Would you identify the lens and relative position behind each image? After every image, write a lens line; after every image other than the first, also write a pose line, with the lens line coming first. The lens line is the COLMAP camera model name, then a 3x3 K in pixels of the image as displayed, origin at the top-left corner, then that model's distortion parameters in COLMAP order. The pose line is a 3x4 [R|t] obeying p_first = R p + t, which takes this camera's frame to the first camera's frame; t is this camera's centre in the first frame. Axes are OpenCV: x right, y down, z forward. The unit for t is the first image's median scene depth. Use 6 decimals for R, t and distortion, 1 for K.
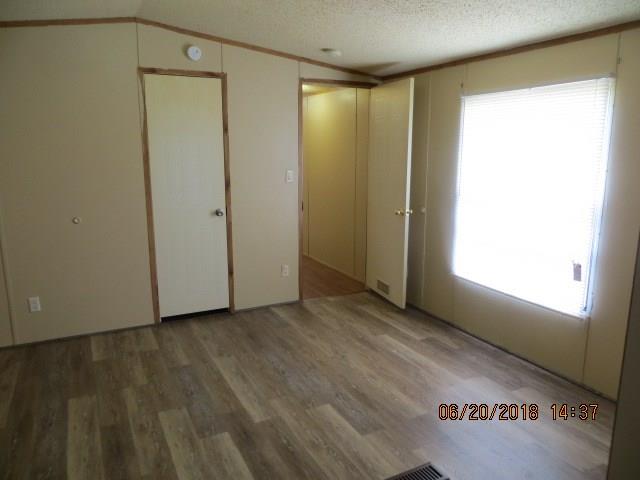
lens RADIAL K [[479.5, 0, 319.7], [0, 479.5, 240.6], [0, 0, 1]] dist [-0.015875, 0.002437]
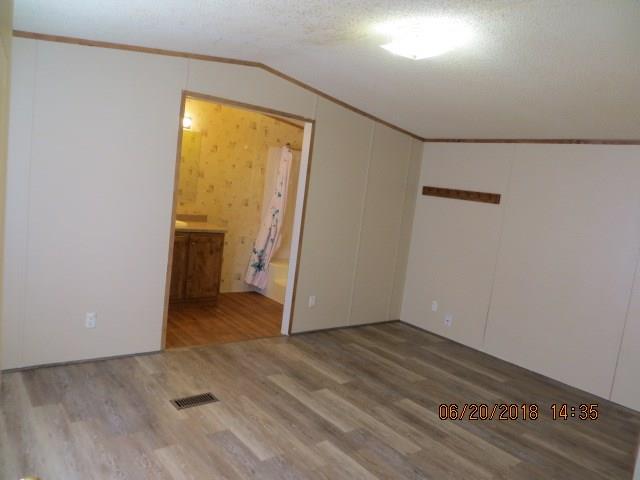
lens RADIAL K [[479.5, 0, 316.9], [0, 479.5, 239.6], [0, 0, 1]] dist [-0.015875, 0.002437]
pose [[-0.973744, -0.088492, -0.209742, 0.157463], [-0.148842, 0.944620, 0.292469, -0.367619], [0.172245, 0.316009, -0.932990, 1.893000]]
